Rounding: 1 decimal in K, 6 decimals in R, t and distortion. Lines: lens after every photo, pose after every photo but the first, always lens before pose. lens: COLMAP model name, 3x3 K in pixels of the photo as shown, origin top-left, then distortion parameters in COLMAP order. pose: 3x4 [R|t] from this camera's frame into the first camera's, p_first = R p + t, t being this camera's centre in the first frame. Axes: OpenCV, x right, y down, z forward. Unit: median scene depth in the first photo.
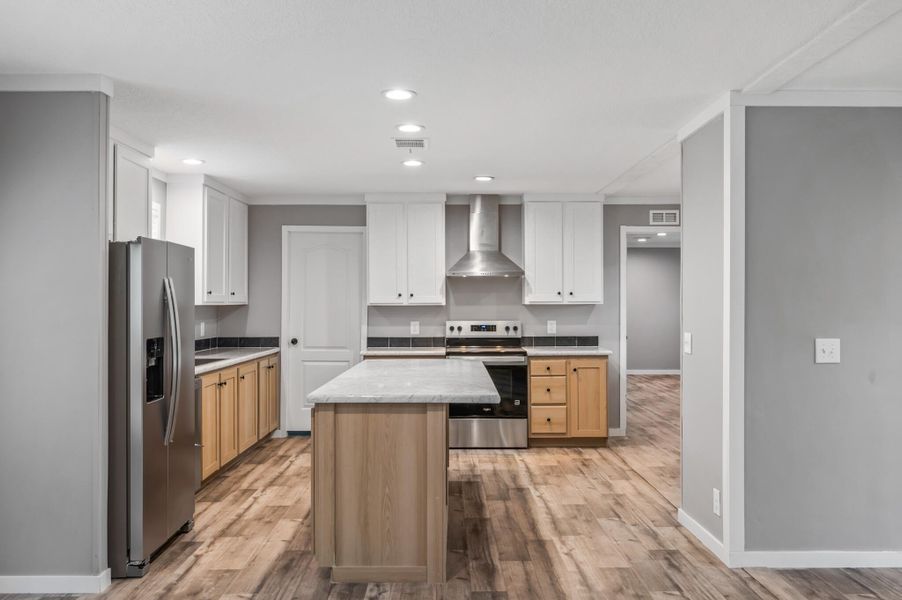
lens RADIAL K [[743.6, 0, 452.5], [0, 743.6, 302.8], [0, 0, 1]] dist [-0.001849, 0.016598]
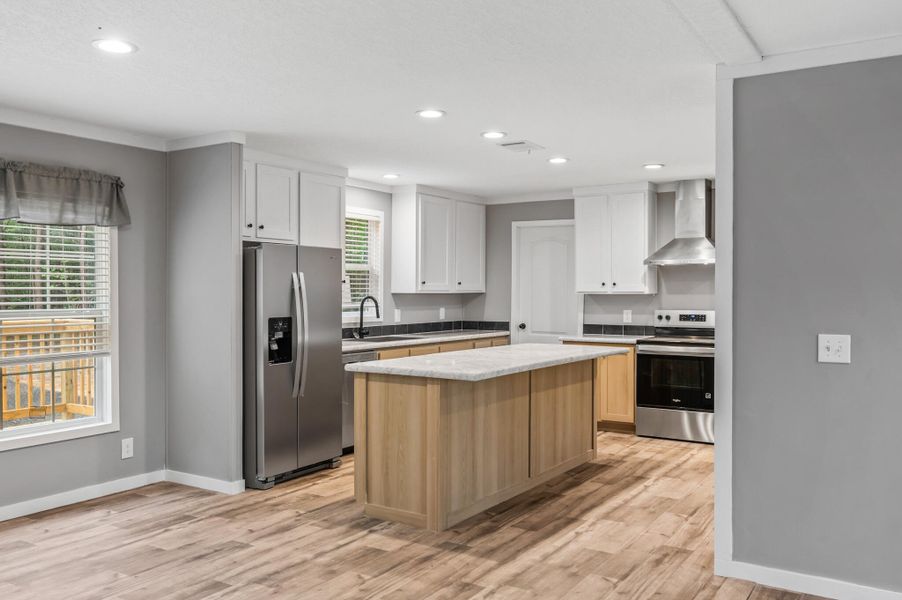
lens RADIAL K [[743.6, 0, 455.7], [0, 743.6, 300.9], [0, 0, 1]] dist [-0.001849, 0.016598]
pose [[0.840224, 0.009203, -0.542162, 0.406827], [-0.001739, 0.999897, 0.014277, -0.001683], [0.542237, -0.011053, 0.840153, 0.024172]]
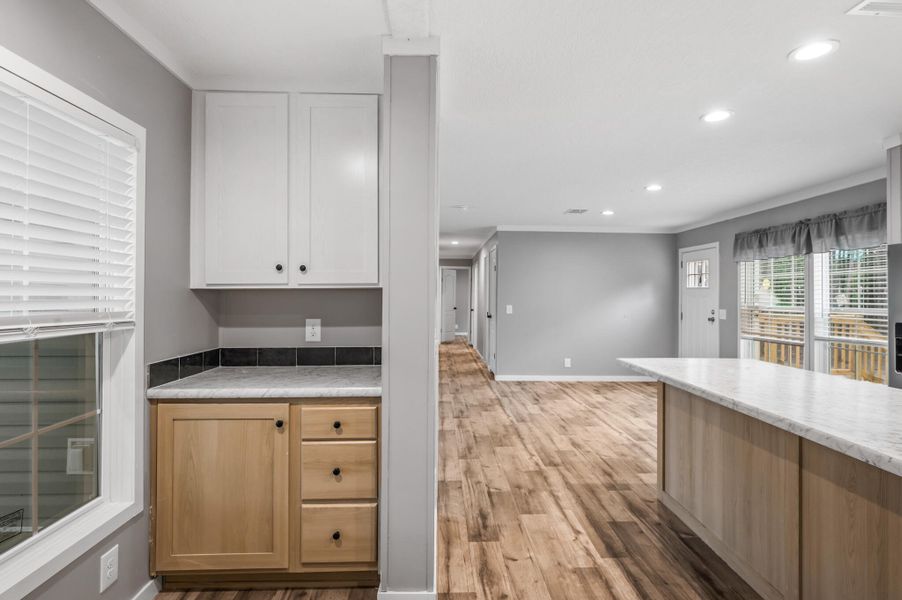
lens RADIAL K [[484.8, 0, 456.3], [0, 484.8, 292.9], [0, 0, 1]] dist [0.117638, 0.001809]
pose [[-0.999374, -0.002745, -0.035273, 0.250814], [-0.002315, 0.999923, -0.012218, 0.007038], [0.035304, -0.012129, -0.999303, 1.216113]]
